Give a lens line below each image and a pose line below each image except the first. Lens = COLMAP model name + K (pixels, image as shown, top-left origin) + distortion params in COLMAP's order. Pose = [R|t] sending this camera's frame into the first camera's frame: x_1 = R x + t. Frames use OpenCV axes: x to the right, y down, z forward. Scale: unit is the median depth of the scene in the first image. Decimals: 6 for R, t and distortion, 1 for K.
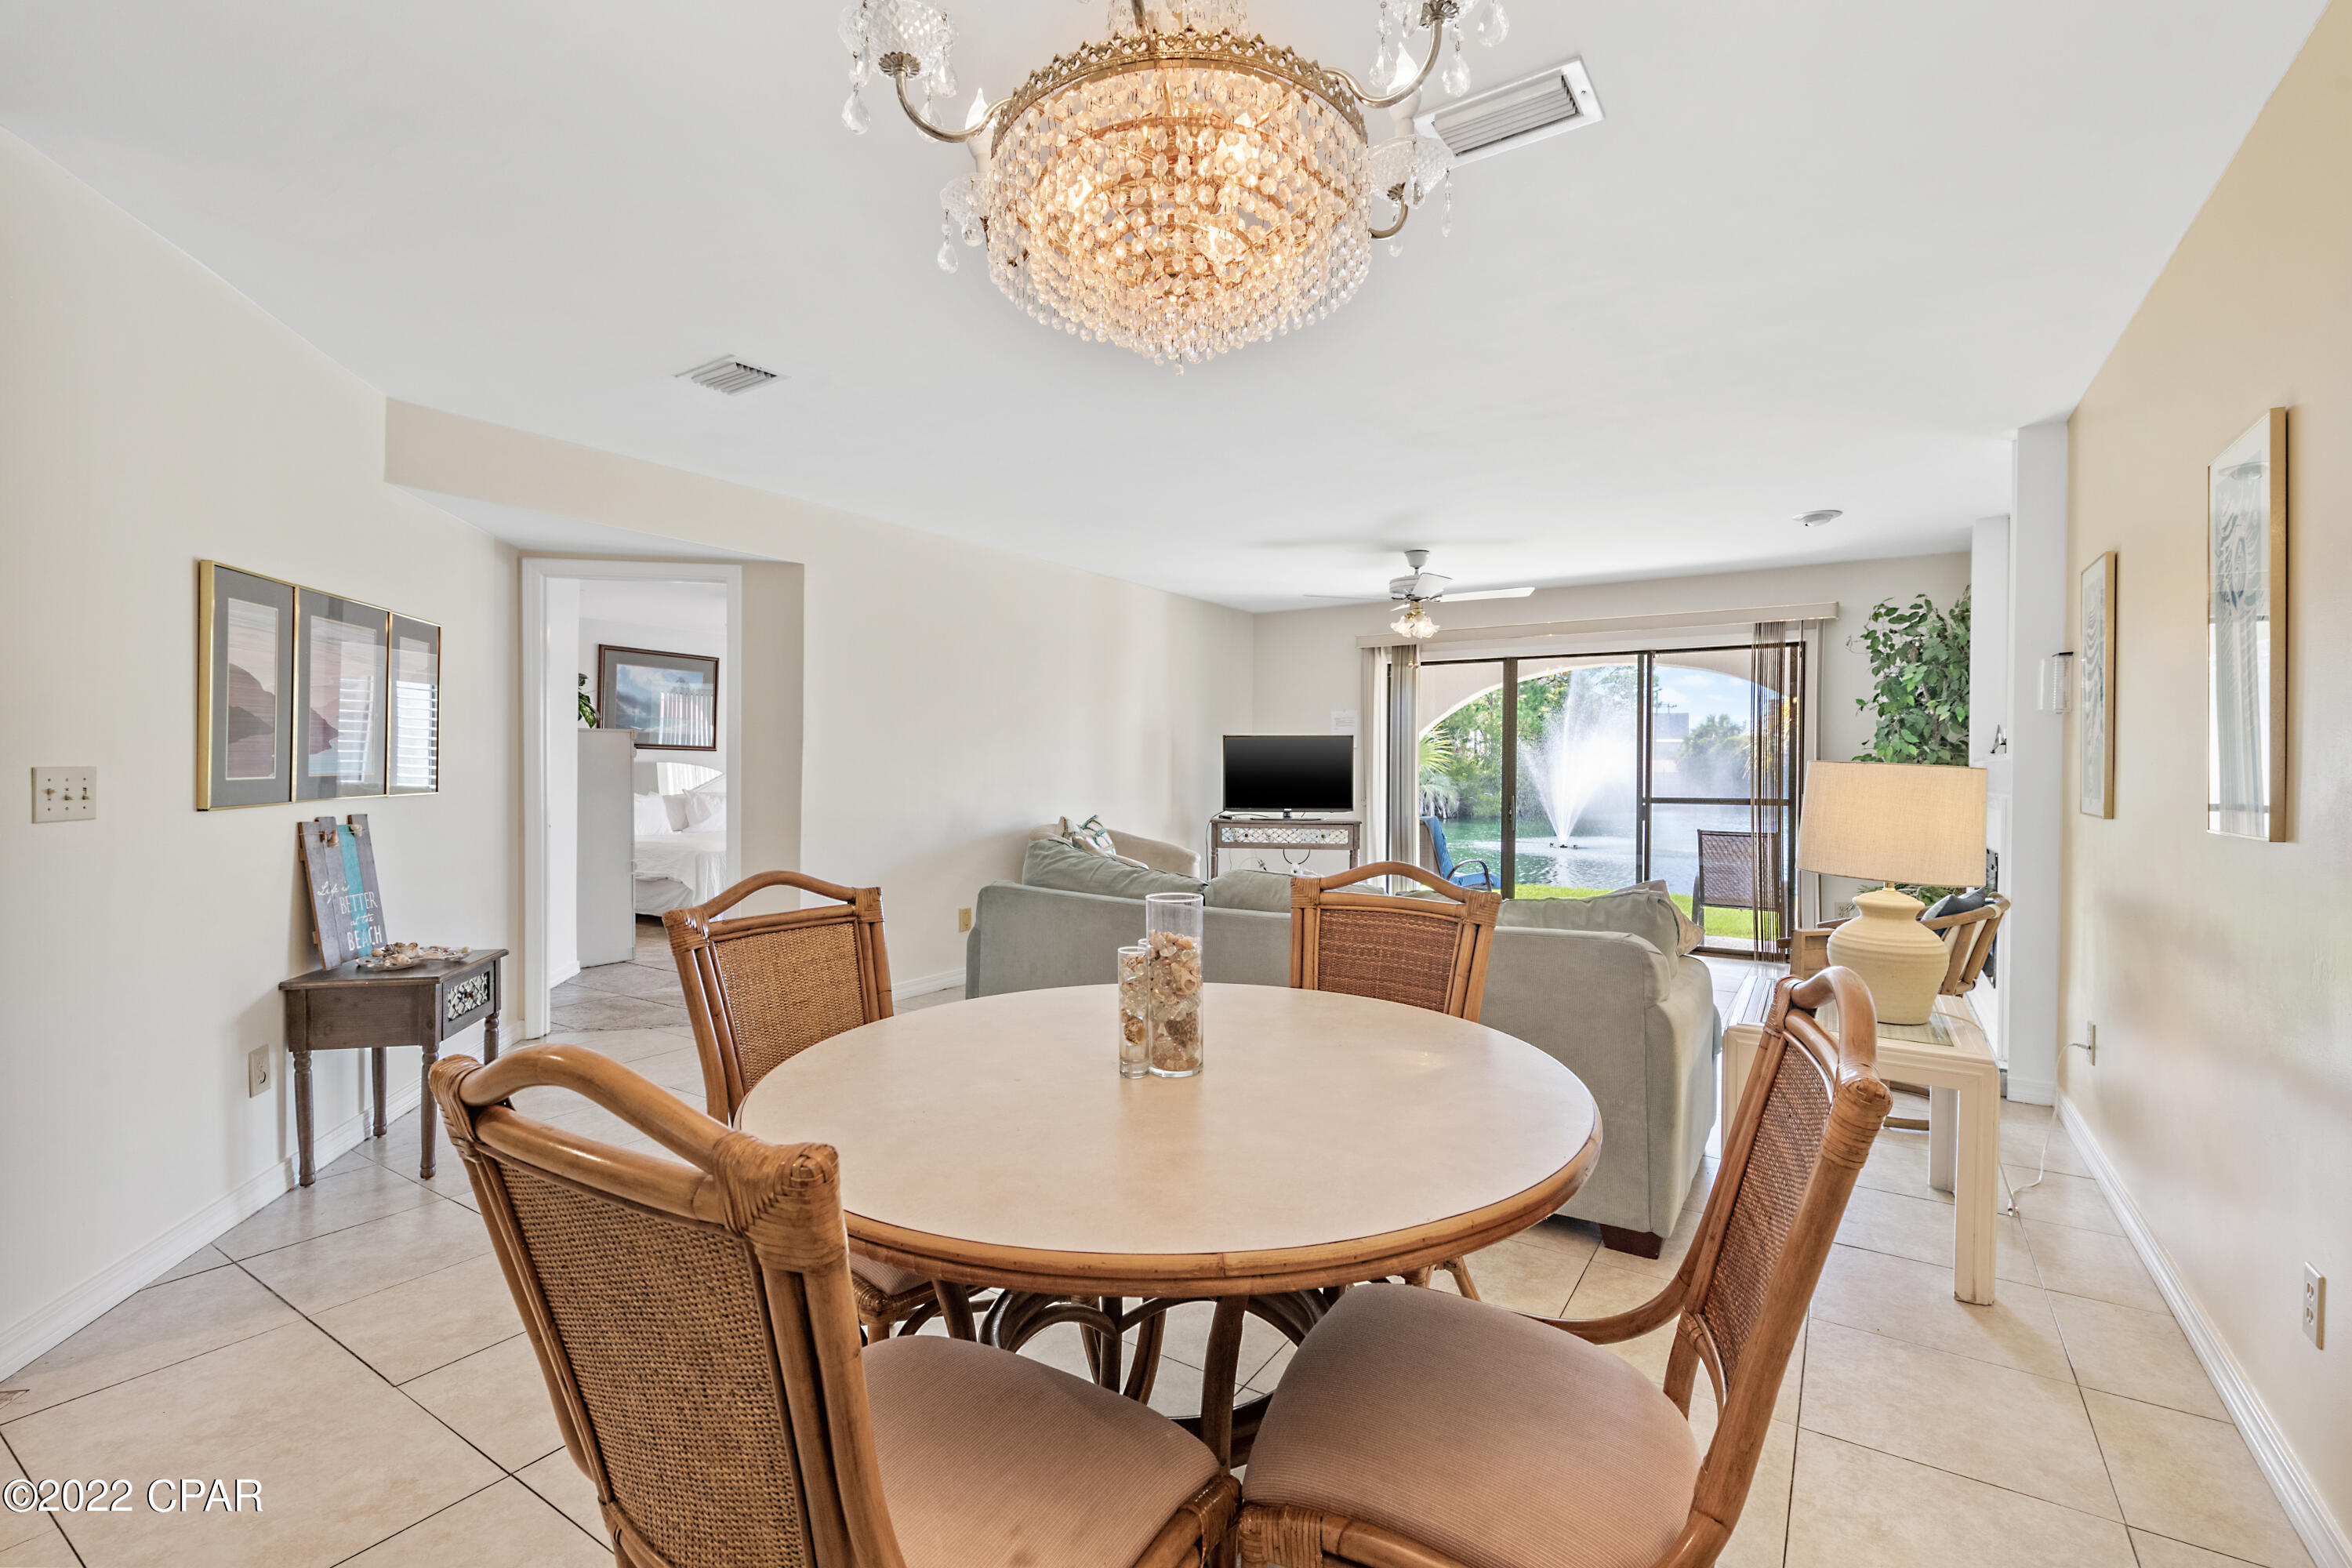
lens RADIAL K [[1032.6, 0, 1186.1], [0, 1032.6, 778.5], [0, 0, 1]] dist [0.006296, -0.000519]
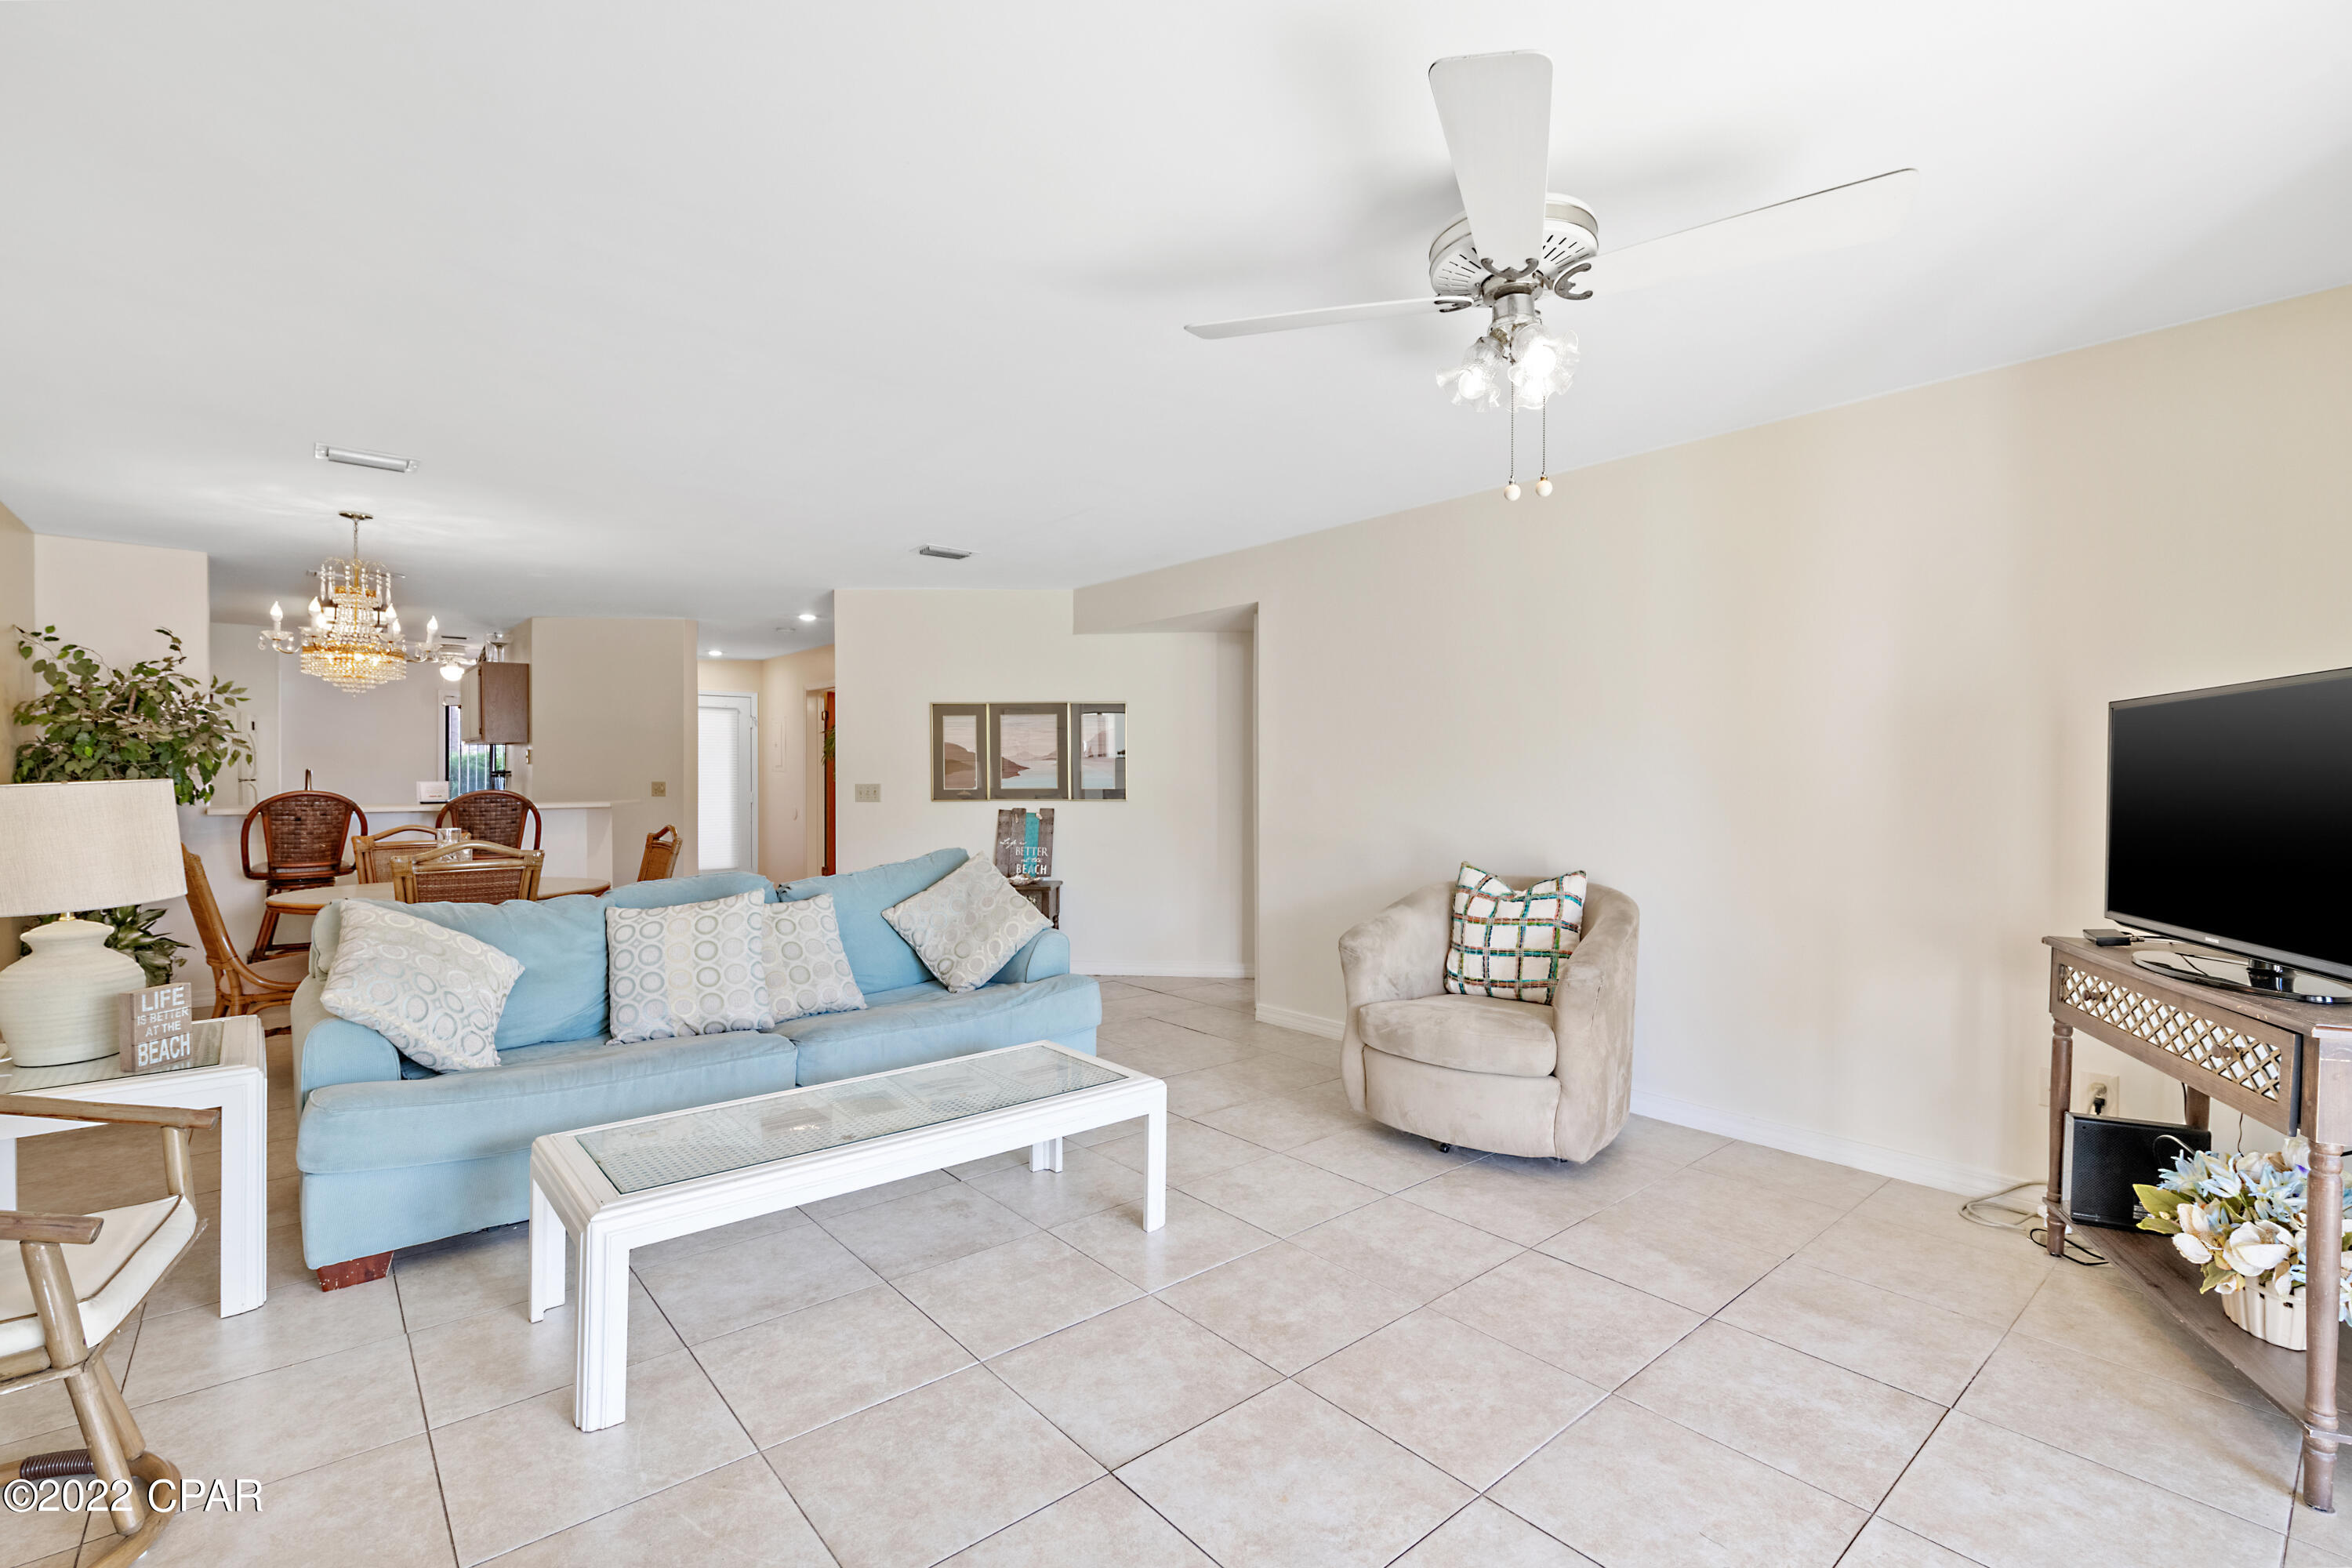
lens RADIAL K [[1049.1, 0, 1176.0], [0, 1049.1, 769.7], [0, 0, 1]] dist [0.003905, -0.000181]
pose [[-0.280323, -0.013645, -0.959809, 0.514498], [-0.016121, 0.999825, -0.009506, -0.012359], [0.959770, 0.012808, -0.280494, 0.874098]]
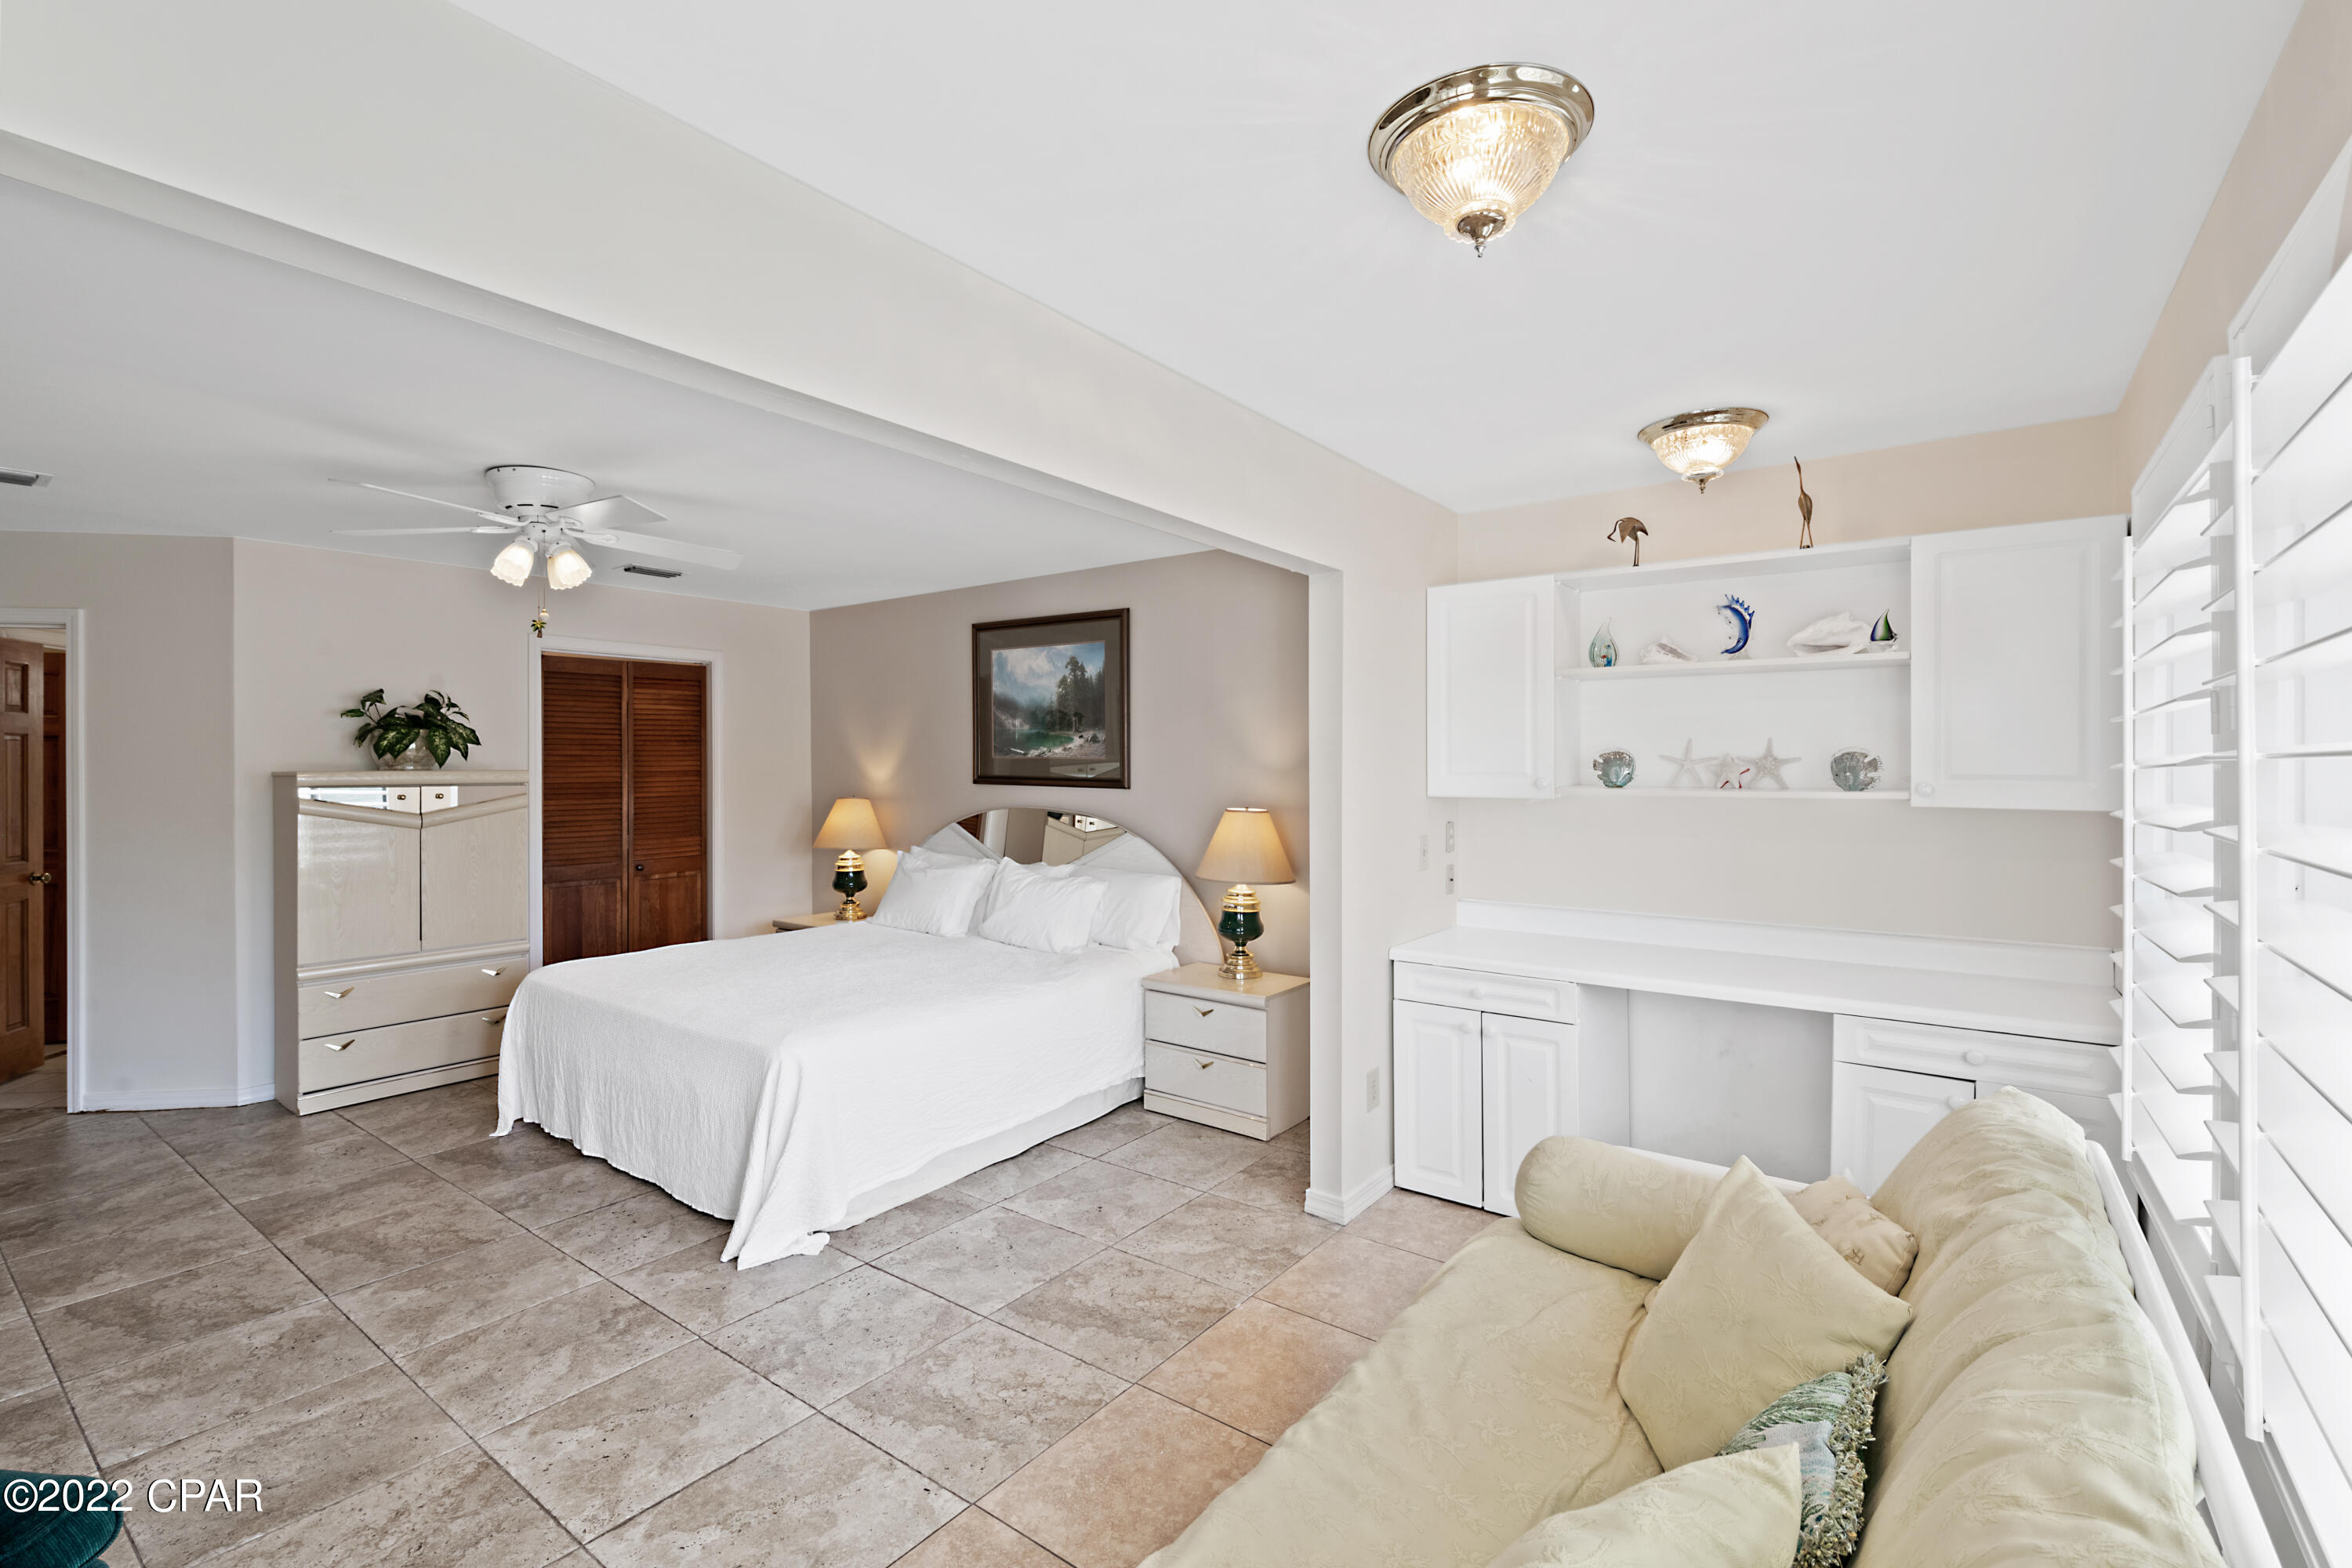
lens RADIAL K [[1049.1, 0, 1176.0], [0, 1049.1, 769.7], [0, 0, 1]] dist [0.003905, -0.000181]
pose [[-0.072335, -0.006326, -0.997360, 0.100146], [-0.007409, 0.999956, -0.005805, -0.047102], [0.997353, 0.006970, -0.072378, 1.532892]]
